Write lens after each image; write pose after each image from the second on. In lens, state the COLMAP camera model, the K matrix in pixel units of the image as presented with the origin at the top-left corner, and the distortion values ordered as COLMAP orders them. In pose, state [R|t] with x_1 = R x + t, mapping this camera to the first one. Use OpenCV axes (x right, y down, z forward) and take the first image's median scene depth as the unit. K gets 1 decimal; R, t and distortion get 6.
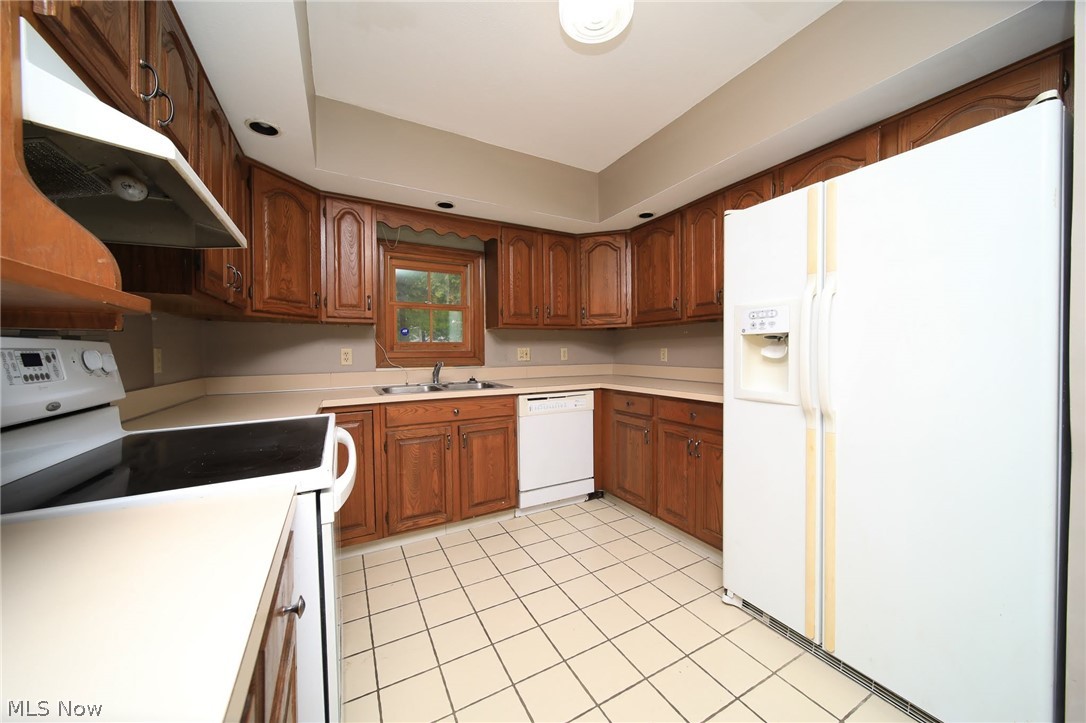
lens RADIAL K [[378.4, 0, 546.5], [0, 378.4, 358.3], [0, 0, 1]] dist [-0.000955, -0.000165]
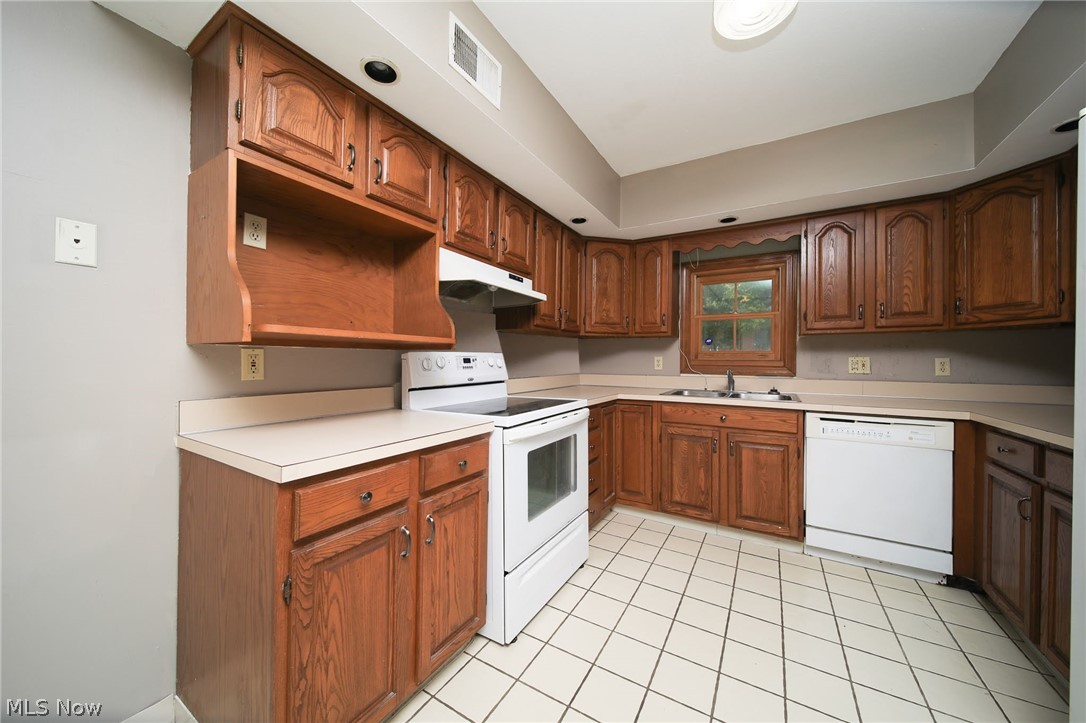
lens RADIAL K [[378.4, 0, 546.5], [0, 378.4, 358.3], [0, 0, 1]] dist [-0.000955, -0.000165]
pose [[0.508754, 0.009833, -0.860856, 0.382852], [-0.027172, 0.999620, -0.004640, -0.004940], [0.860483, 0.025751, 0.508828, 0.047819]]
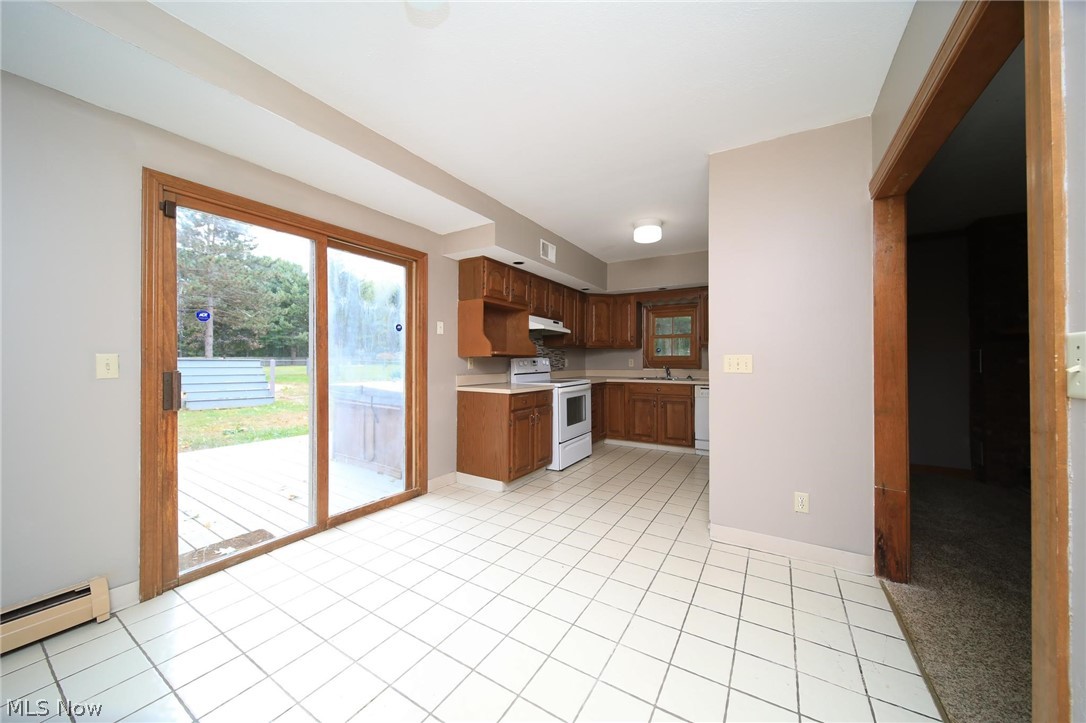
lens RADIAL K [[378.4, 0, 546.5], [0, 378.4, 358.3], [0, 0, 1]] dist [-0.000955, -0.000165]
pose [[0.501613, 0.002213, -0.865089, 1.183175], [-0.020188, 0.999754, -0.009148, -0.000494], [0.864857, 0.022054, 0.501534, -0.548002]]
